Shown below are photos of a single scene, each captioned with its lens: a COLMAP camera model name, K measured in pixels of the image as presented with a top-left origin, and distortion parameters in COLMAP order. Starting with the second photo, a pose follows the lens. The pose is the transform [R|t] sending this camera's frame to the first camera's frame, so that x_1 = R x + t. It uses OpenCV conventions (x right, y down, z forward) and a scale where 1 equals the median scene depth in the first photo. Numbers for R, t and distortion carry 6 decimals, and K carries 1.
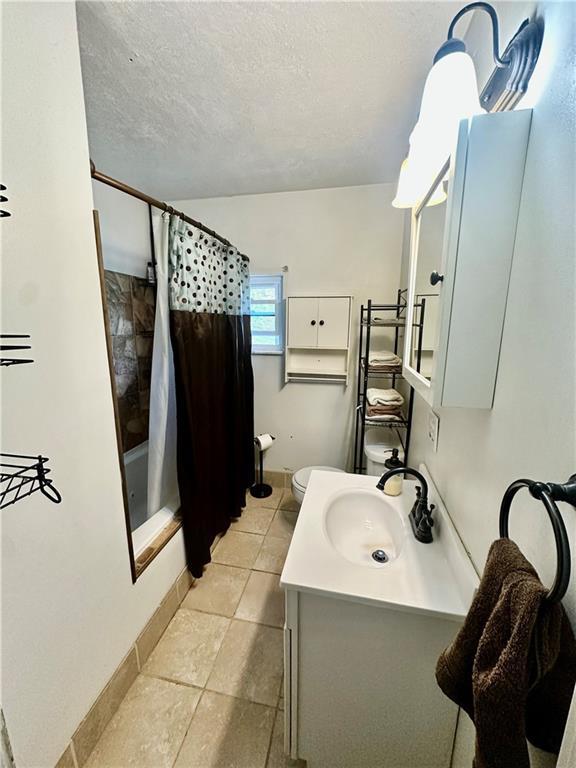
lens RADIAL K [[306.7, 0, 288.0], [0, 306.7, 384.0], [0, 0, 1]] dist [0.001373, 0.000622]
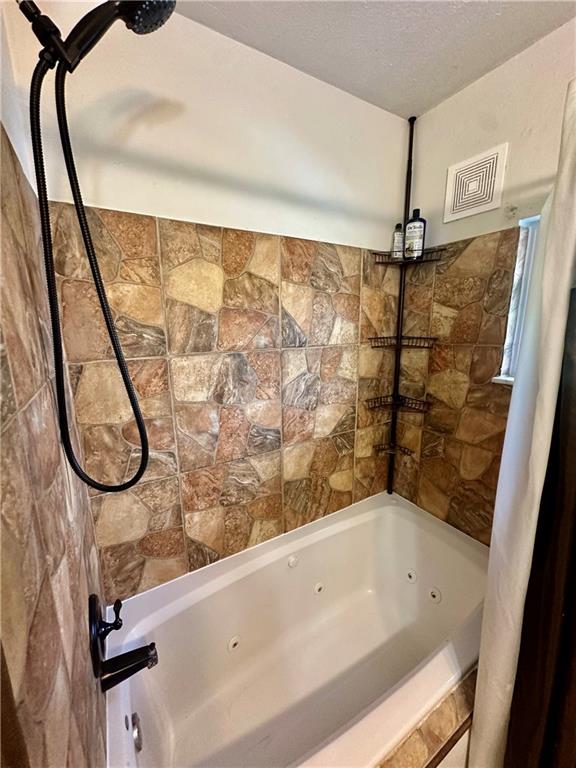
lens RADIAL K [[306.7, 0, 288.0], [0, 306.7, 384.0], [0, 0, 1]] dist [0.001373, 0.000622]
pose [[0.680990, 0.127038, -0.721189, -0.131949], [-0.123214, 0.990674, 0.058162, -0.097632], [0.721852, 0.049253, 0.690293, 0.466313]]
